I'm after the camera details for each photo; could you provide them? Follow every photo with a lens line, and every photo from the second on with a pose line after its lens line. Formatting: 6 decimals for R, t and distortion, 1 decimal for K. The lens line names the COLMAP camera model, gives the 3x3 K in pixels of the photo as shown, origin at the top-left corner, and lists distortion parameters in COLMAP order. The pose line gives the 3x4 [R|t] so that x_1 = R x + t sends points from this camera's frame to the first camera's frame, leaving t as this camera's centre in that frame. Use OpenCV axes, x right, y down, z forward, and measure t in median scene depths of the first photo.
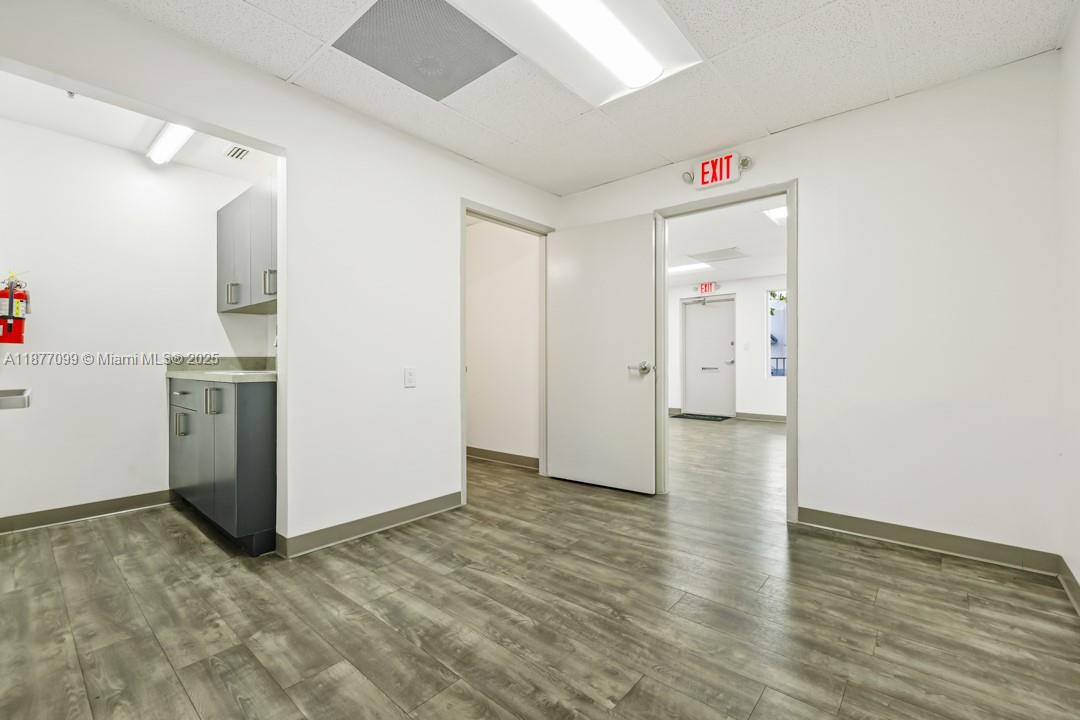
lens RADIAL K [[465.1, 0, 549.1], [0, 465.1, 356.8], [0, 0, 1]] dist [-0.011174, 0.000490]
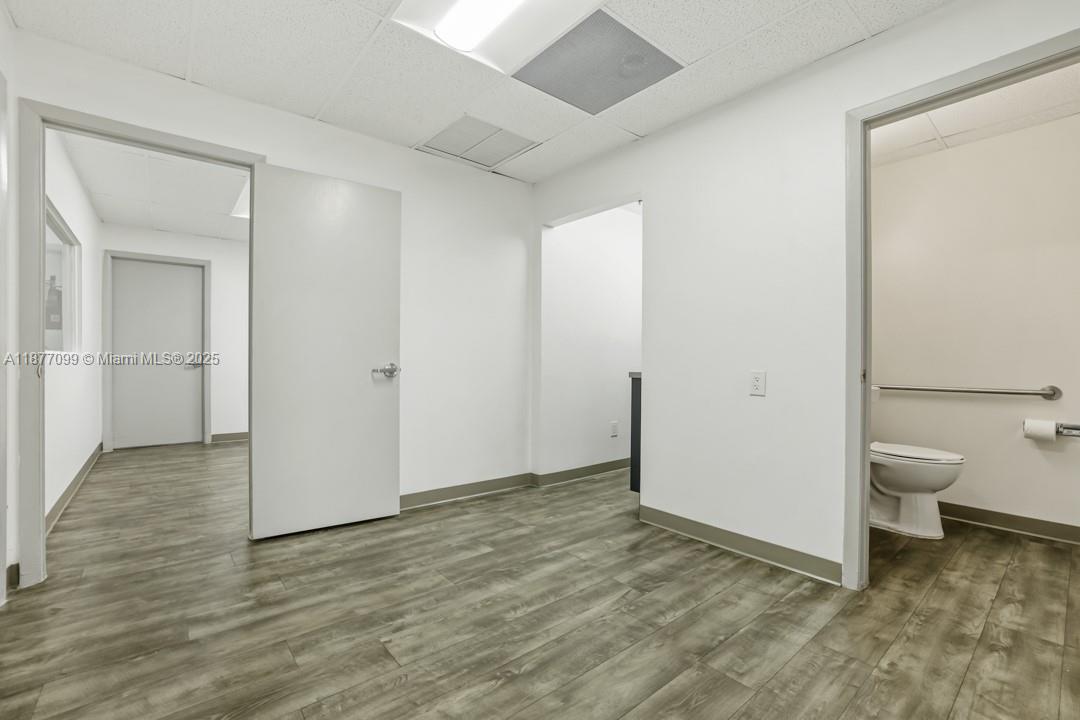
lens RADIAL K [[465.1, 0, 540.7], [0, 465.1, 361.9], [0, 0, 1]] dist [-0.011174, 0.000490]
pose [[-0.182561, 0.005930, -0.983177, 0.812279], [0.006806, 0.999965, 0.004767, -0.017570], [0.983171, -0.005821, -0.182595, 1.028149]]
